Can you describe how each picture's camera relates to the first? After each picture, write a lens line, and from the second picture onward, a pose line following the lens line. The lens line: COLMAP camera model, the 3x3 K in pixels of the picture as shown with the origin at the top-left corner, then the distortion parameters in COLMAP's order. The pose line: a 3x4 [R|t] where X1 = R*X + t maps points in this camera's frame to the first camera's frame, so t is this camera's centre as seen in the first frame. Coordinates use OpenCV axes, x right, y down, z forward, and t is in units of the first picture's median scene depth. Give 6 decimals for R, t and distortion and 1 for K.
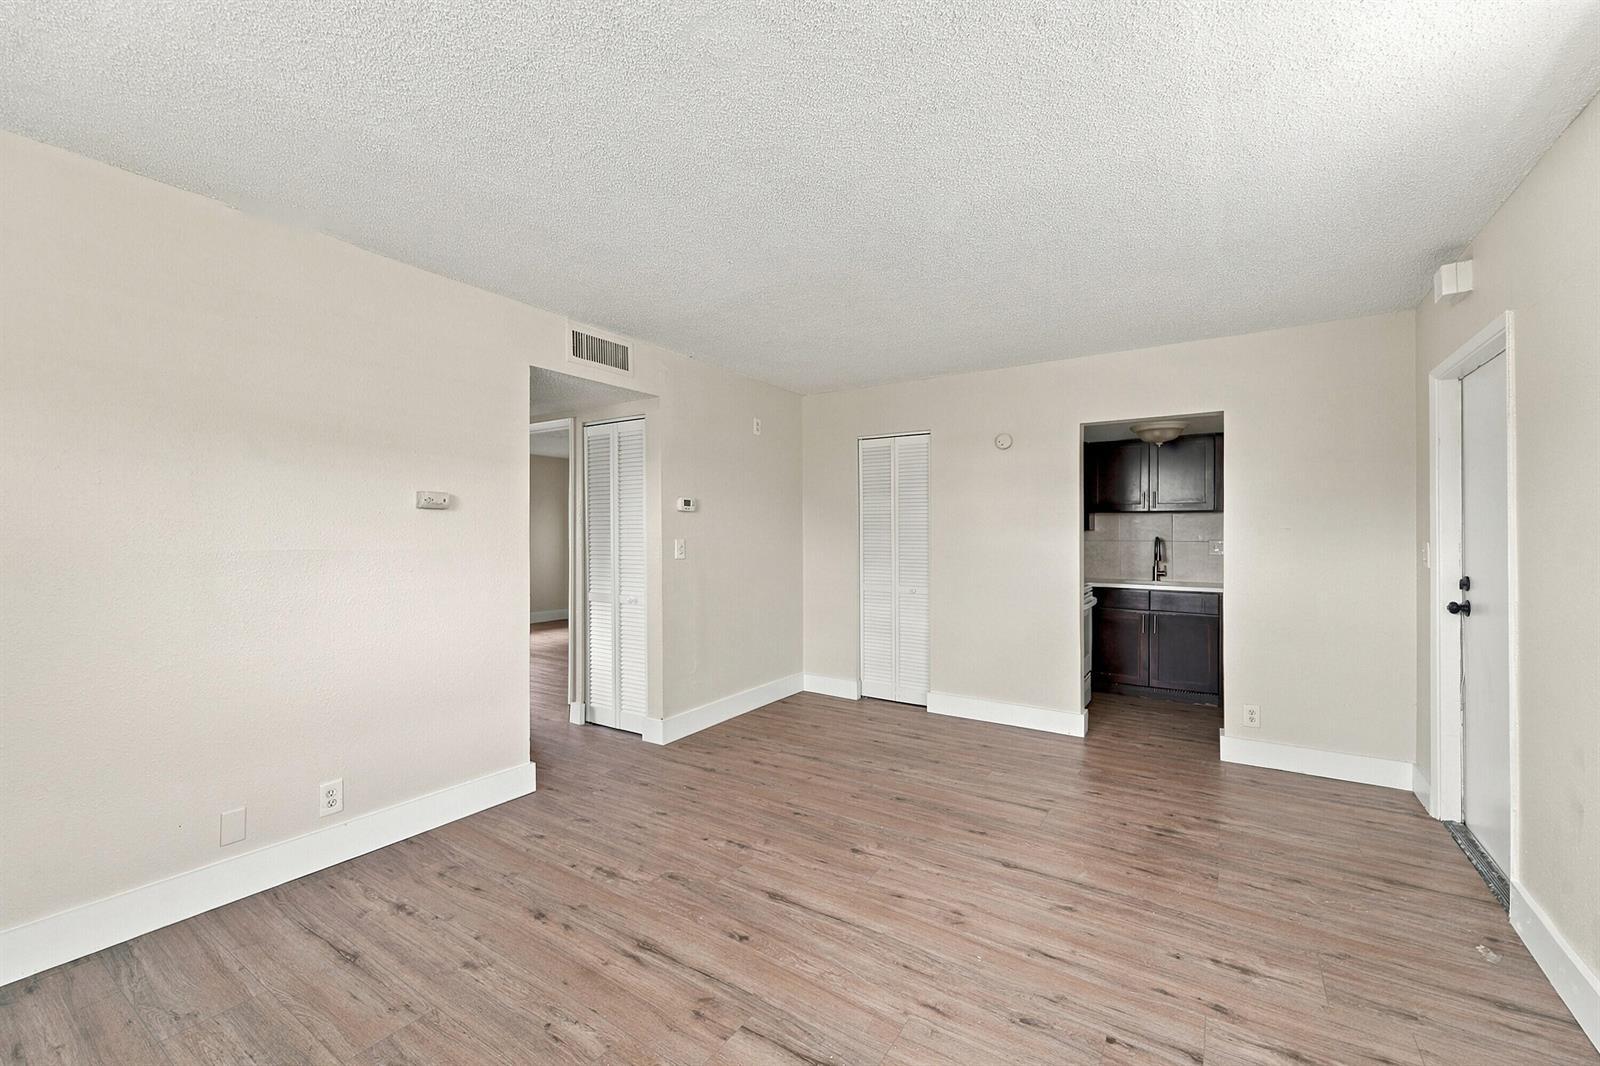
lens RADIAL K [[655.2, 0, 799.6], [0, 655.2, 533.6], [0, 0, 1]] dist [-0.002096, -0.000094]
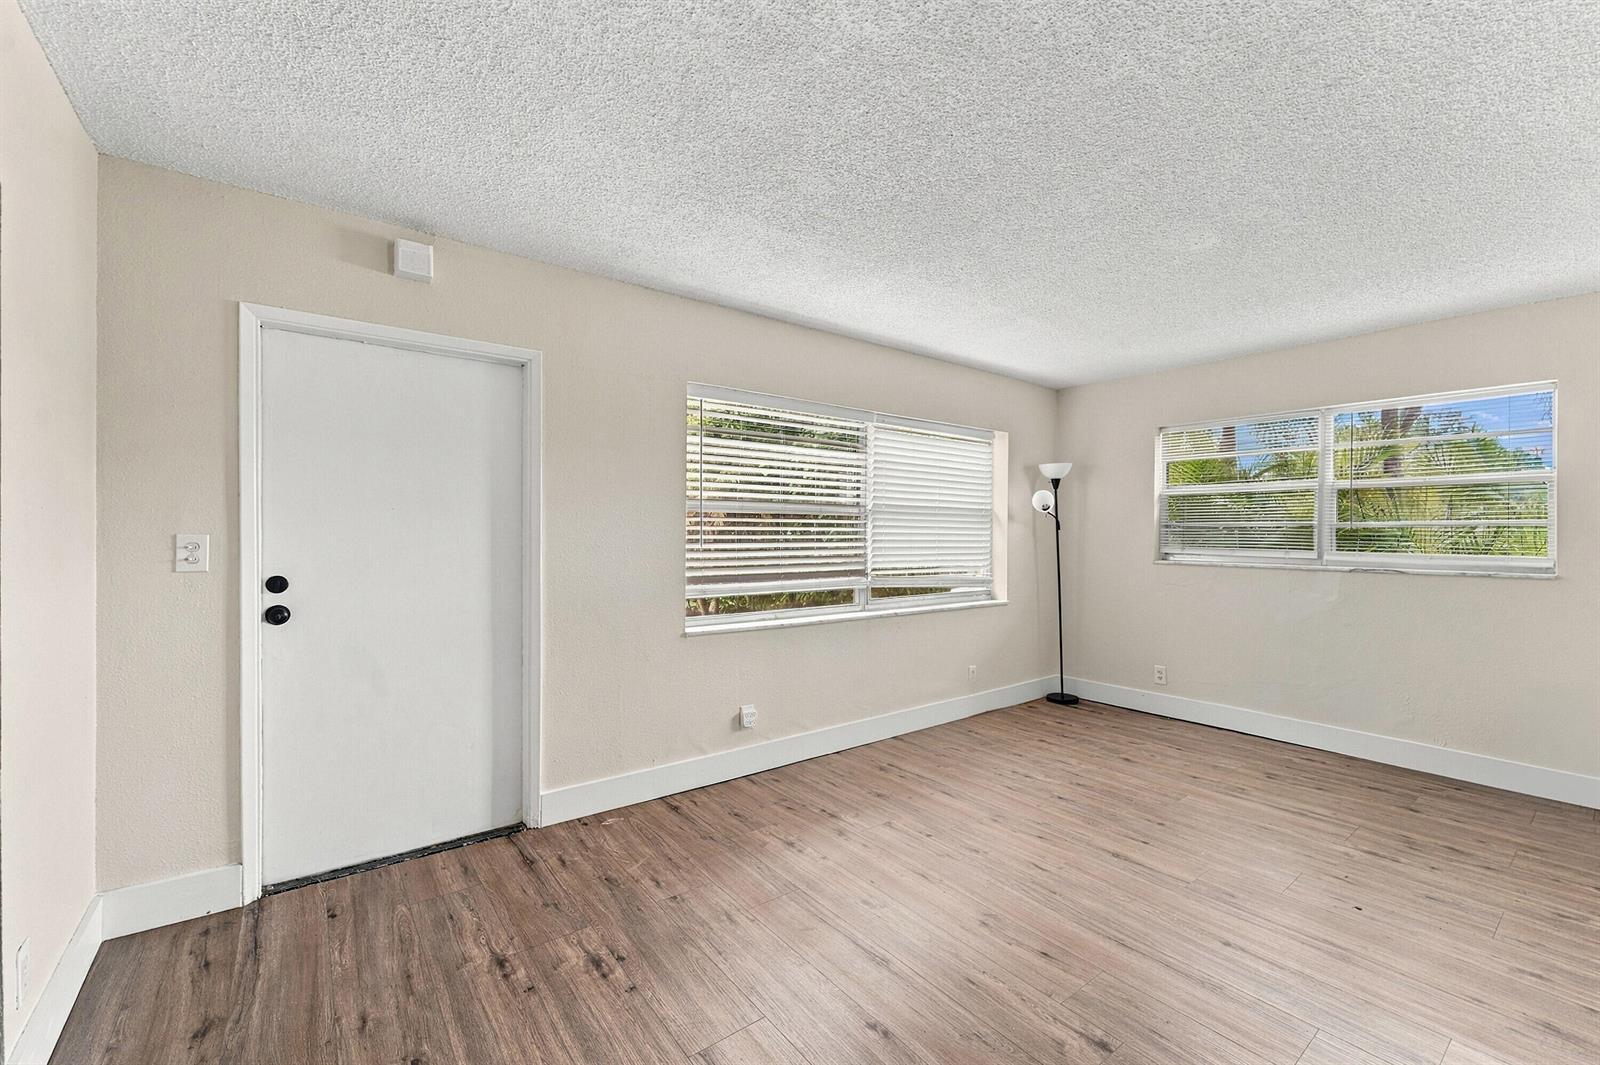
lens RADIAL K [[655.2, 0, 795.9], [0, 655.2, 532.0], [0, 0, 1]] dist [-0.002096, -0.000094]
pose [[-0.943797, -0.003605, 0.330507, 0.154947], [-0.004693, 0.999986, -0.002495, 0.011141], [-0.330493, -0.003906, -0.943800, 1.661069]]
